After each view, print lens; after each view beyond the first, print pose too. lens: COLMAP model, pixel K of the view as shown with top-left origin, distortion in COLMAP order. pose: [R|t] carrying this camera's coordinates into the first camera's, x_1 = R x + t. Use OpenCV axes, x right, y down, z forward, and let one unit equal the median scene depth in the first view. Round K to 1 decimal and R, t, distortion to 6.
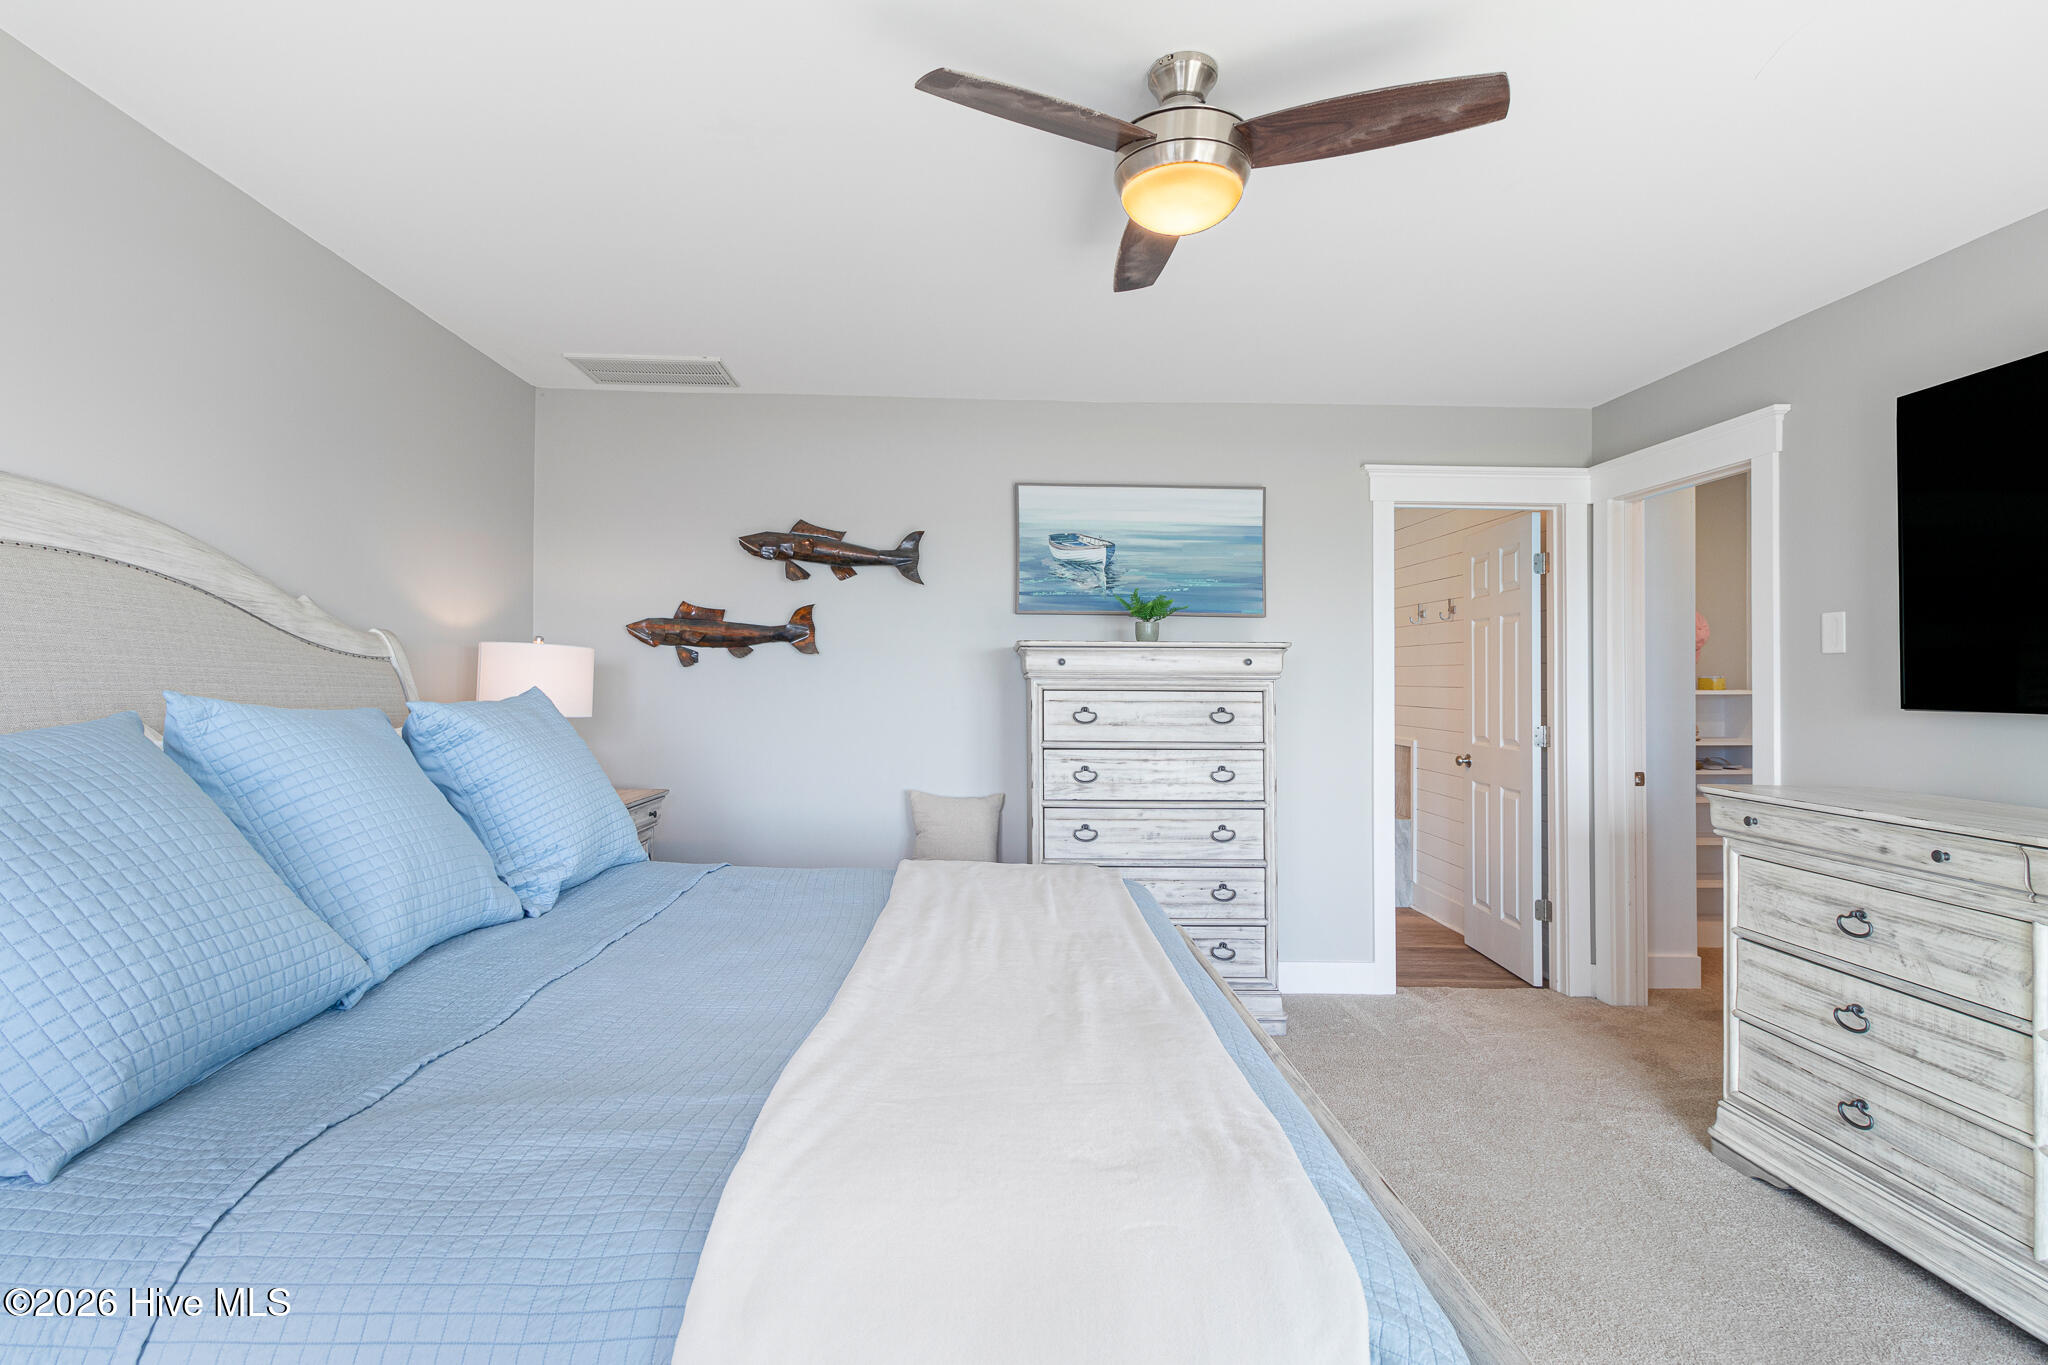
lens RADIAL K [[965.5, 0, 1023.1], [0, 965.5, 684.0], [0, 0, 1]] dist [0.017039, -0.000111]
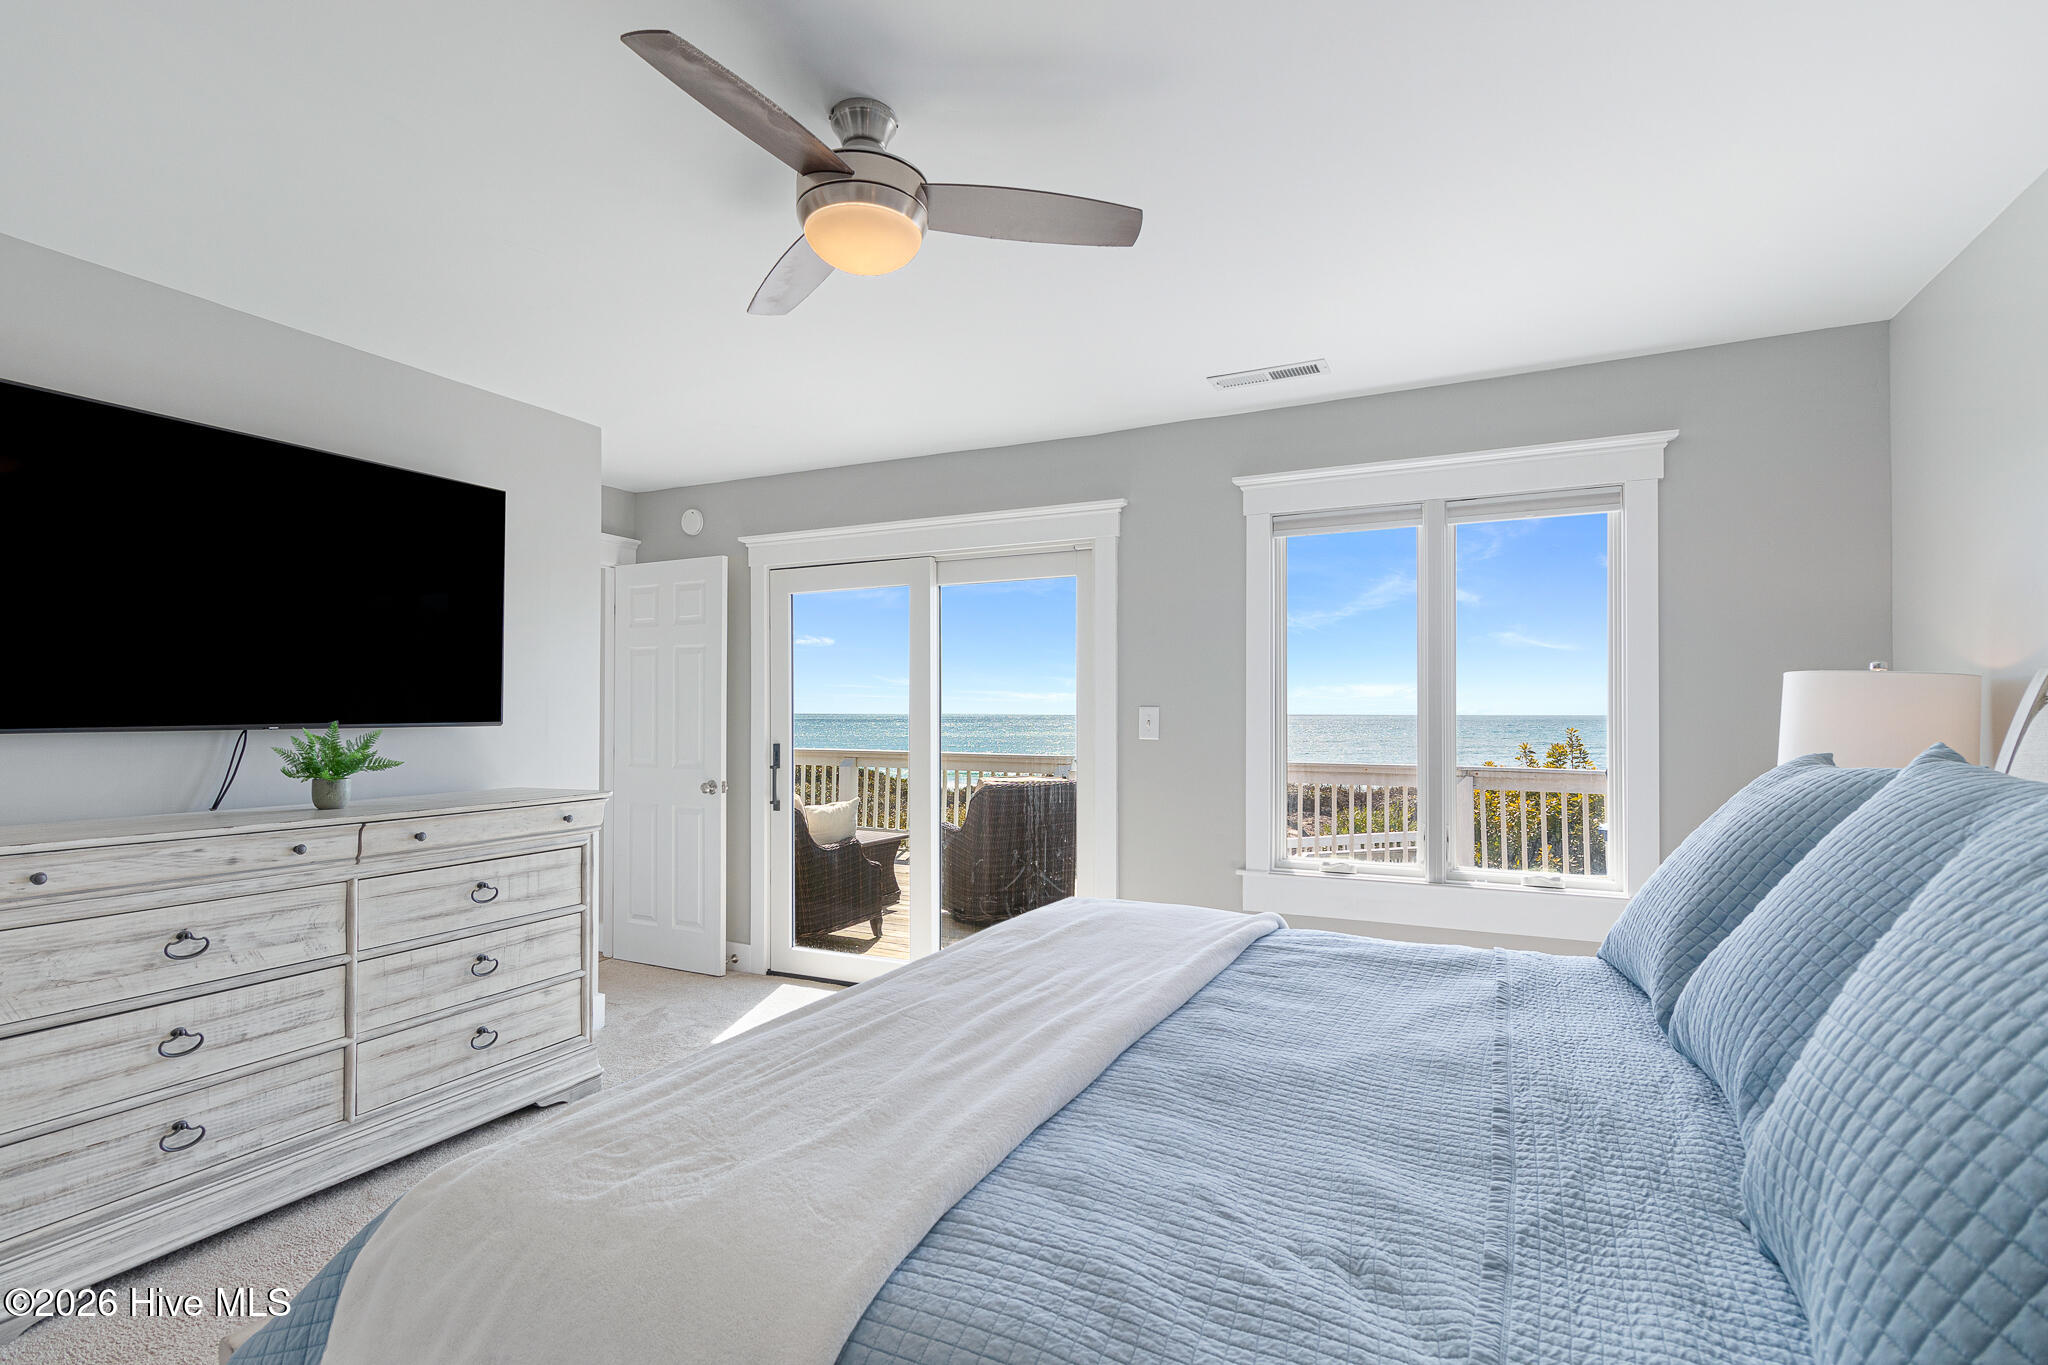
lens RADIAL K [[965.5, 0, 1022.2], [0, 965.5, 688.9], [0, 0, 1]] dist [0.017039, -0.000111]
pose [[-0.872671, 0.000397, 0.488308, -0.407763], [-0.008757, 0.999826, -0.016463, -0.009154], [-0.488230, -0.018643, -0.872516, 1.544946]]
